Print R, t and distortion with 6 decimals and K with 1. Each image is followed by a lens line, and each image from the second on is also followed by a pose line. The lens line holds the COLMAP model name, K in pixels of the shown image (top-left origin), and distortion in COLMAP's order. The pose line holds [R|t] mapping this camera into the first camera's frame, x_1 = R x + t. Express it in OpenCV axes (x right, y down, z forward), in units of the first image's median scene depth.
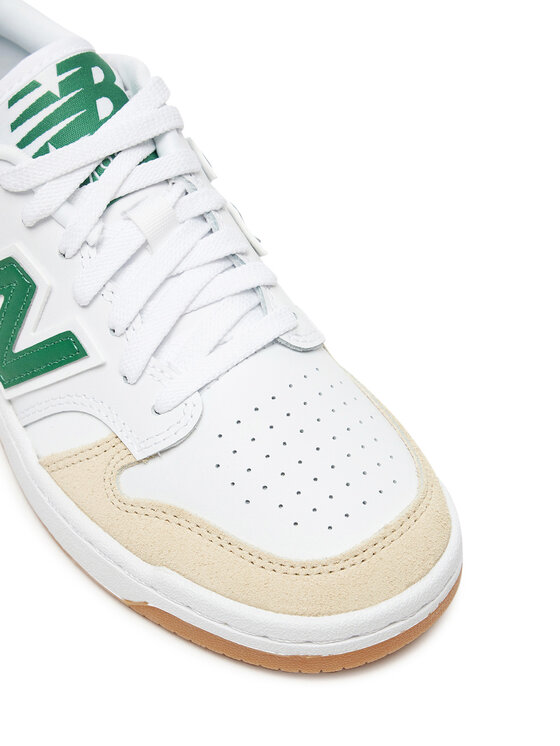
lens RADIAL K [[1466.8, 0, 281.5], [0, 1466.8, 374.1], [0, 0, 1]] dist [0.070277, 0.000000]
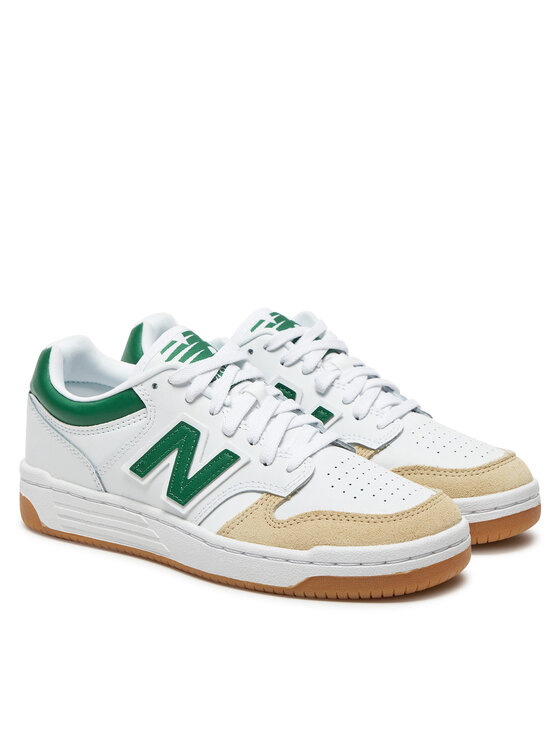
lens RADIAL K [[1832.7, 0, 280.4], [0, 1832.7, 372.7], [0, 0, 1]] dist [-0.563552, 0.000000]
pose [[0.948299, -0.095976, 0.302518, -0.733242], [0.254289, 0.800120, -0.543273, 1.098888], [-0.189909, 0.592112, 0.783159, -0.770674]]
